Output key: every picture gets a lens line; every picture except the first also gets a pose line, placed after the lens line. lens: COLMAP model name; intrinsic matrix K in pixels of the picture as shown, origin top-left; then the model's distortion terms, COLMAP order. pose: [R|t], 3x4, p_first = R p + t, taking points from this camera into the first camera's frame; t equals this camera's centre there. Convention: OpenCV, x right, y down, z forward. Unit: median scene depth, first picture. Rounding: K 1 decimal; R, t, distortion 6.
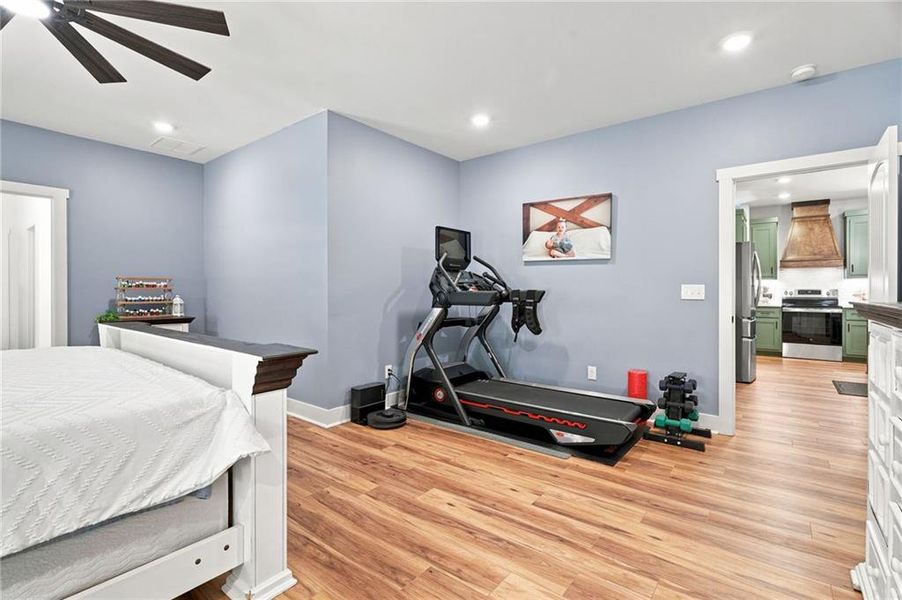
lens RADIAL K [[426.4, 0, 448.5], [0, 426.4, 290.8], [0, 0, 1]] dist [-0.002398, 0.001501]
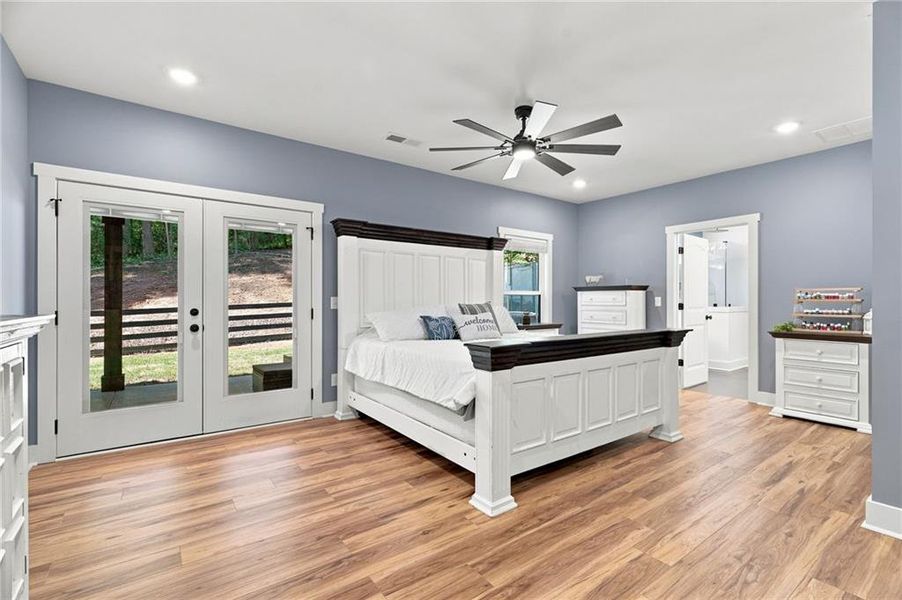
lens RADIAL K [[414.4, 0, 450.2], [0, 414.4, 302.1], [0, 0, 1]] dist [0.001005, -0.000150]
pose [[-0.280540, 0.003962, -0.959834, 0.450001], [-0.004488, 0.999975, 0.005440, -0.003319], [0.959832, 0.005834, -0.280515, 0.588098]]
